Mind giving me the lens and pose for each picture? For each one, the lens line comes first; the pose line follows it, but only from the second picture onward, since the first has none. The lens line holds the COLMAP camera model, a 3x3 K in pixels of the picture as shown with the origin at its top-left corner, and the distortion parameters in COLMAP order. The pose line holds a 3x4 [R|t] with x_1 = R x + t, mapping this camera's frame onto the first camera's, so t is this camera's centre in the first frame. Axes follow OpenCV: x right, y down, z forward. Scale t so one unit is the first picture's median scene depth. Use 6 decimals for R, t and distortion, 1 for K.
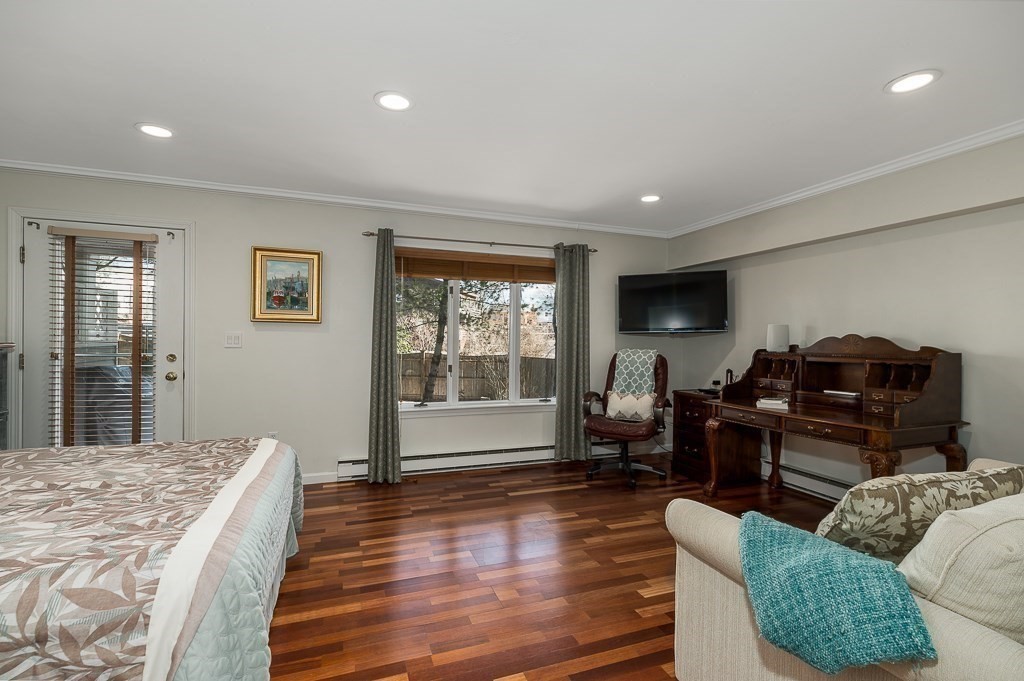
lens RADIAL K [[453.6, 0, 518.1], [0, 453.6, 339.8], [0, 0, 1]] dist [0.002068, 0.000105]
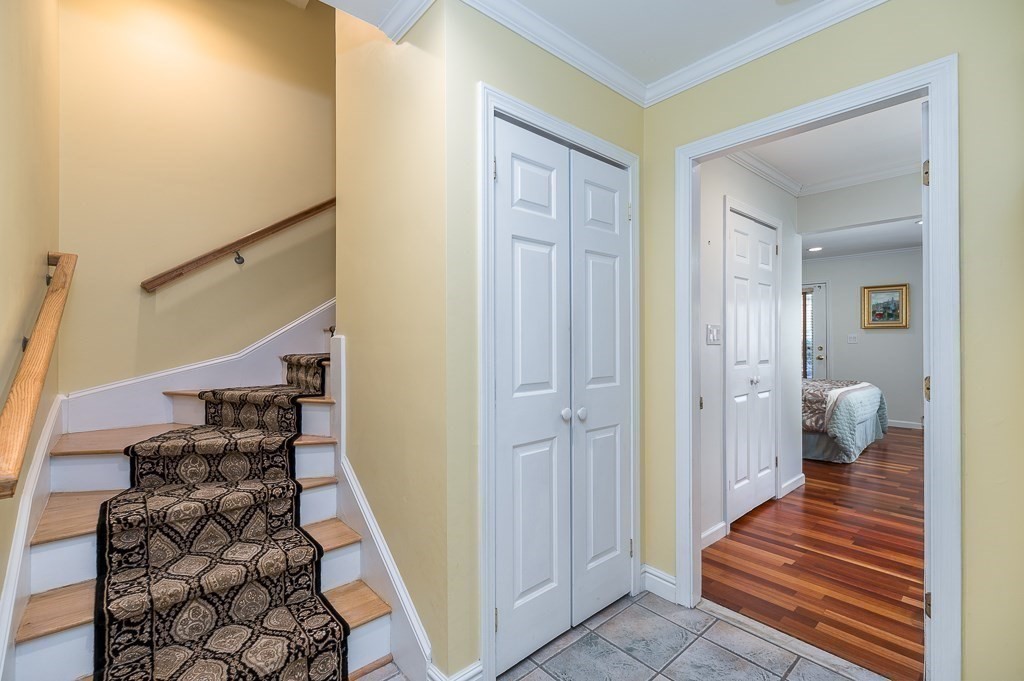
lens RADIAL K [[453.6, 0, 518.1], [0, 453.6, 339.8], [0, 0, 1]] dist [0.002068, 0.000105]
pose [[0.350324, -0.013114, -0.936537, 0.603110], [0.010823, 0.999892, -0.009952, 0.006785], [0.936566, -0.006650, 0.350428, -0.886143]]
